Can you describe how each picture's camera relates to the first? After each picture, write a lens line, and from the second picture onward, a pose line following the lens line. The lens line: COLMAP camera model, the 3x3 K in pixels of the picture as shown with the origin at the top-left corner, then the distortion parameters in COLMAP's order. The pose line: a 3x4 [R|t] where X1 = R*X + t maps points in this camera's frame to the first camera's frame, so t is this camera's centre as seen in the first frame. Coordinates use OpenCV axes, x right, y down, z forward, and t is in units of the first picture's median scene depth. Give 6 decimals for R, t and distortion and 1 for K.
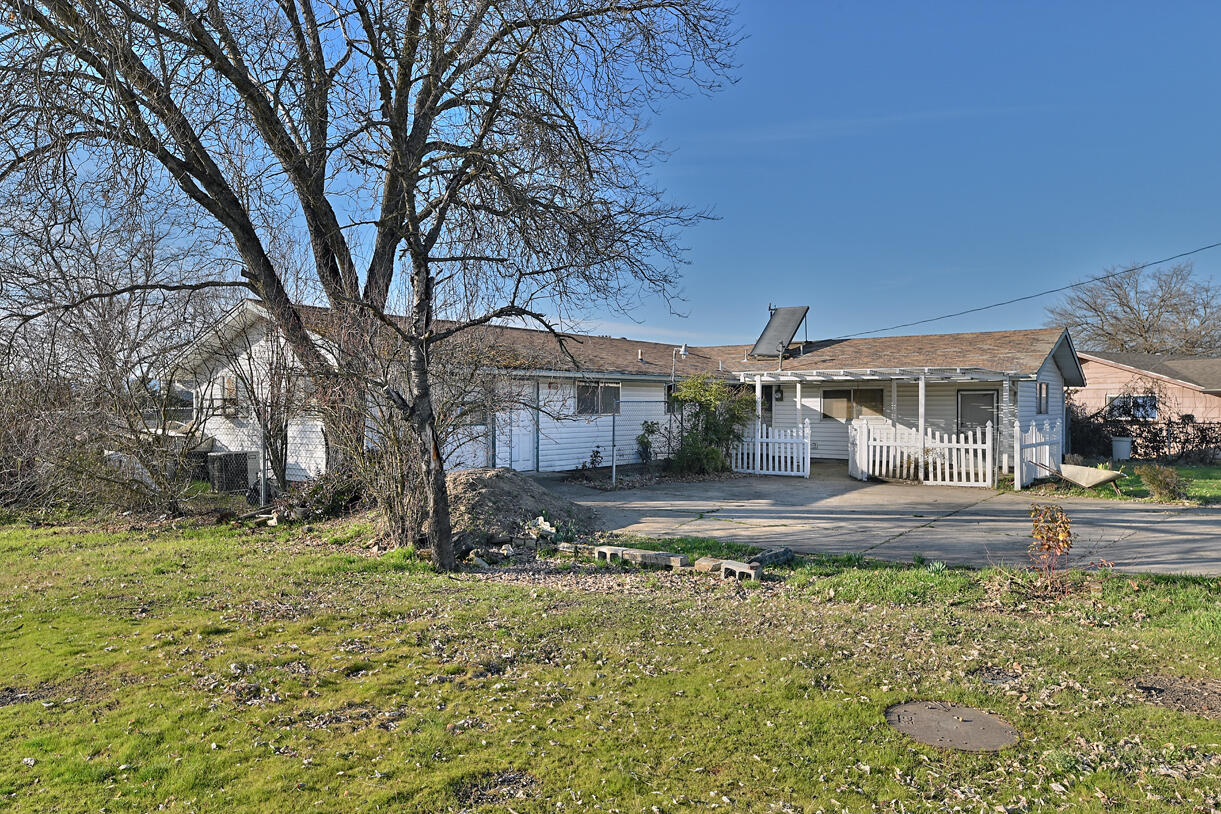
lens RADIAL K [[805.1, 0, 609.6], [0, 805.1, 405.7], [0, 0, 1]] dist [0.002008, 0.001064]
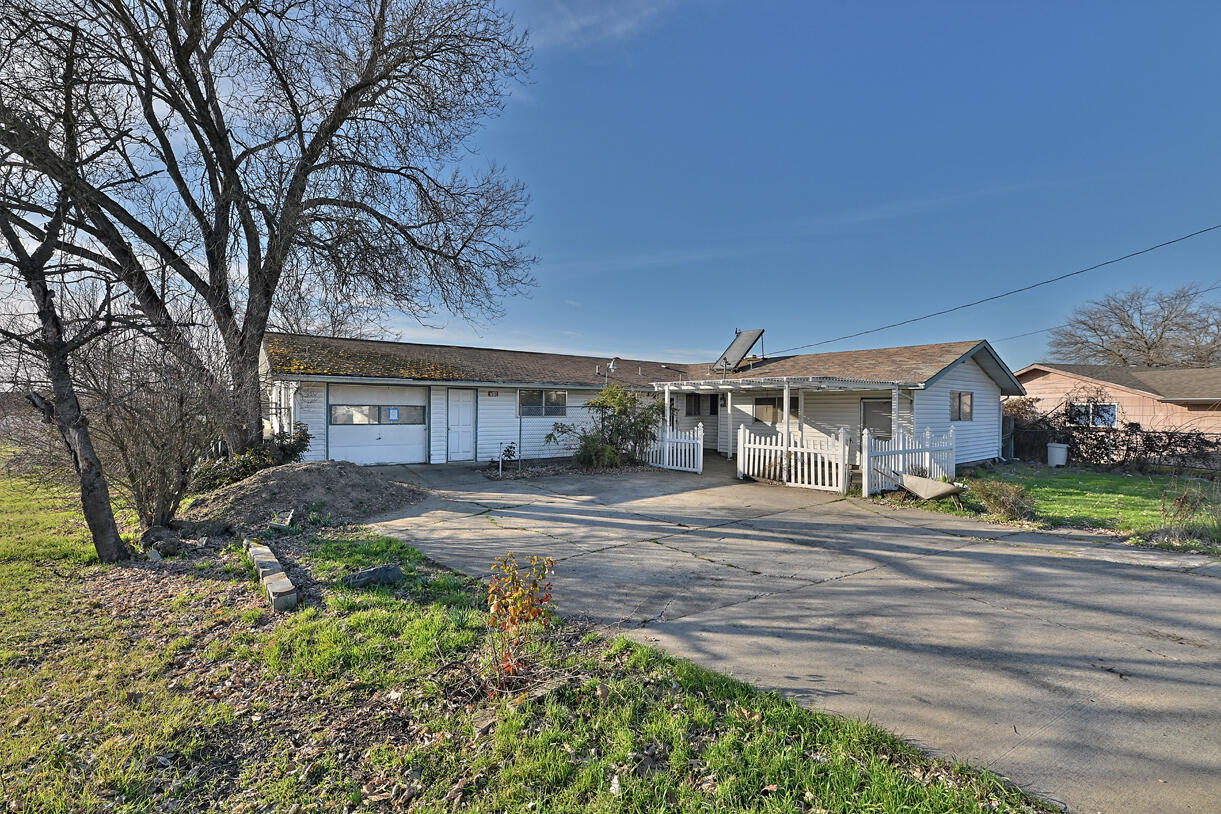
lens RADIAL K [[524.6, 0, 610.2], [0, 524.6, 409.9], [0, 0, 1]] dist [-0.001598, -0.000308]
pose [[0.968099, 0.009666, -0.250380, 0.258605], [-0.008340, 0.999945, 0.006354, -0.004922], [0.250427, -0.004063, 0.968127, 0.200092]]
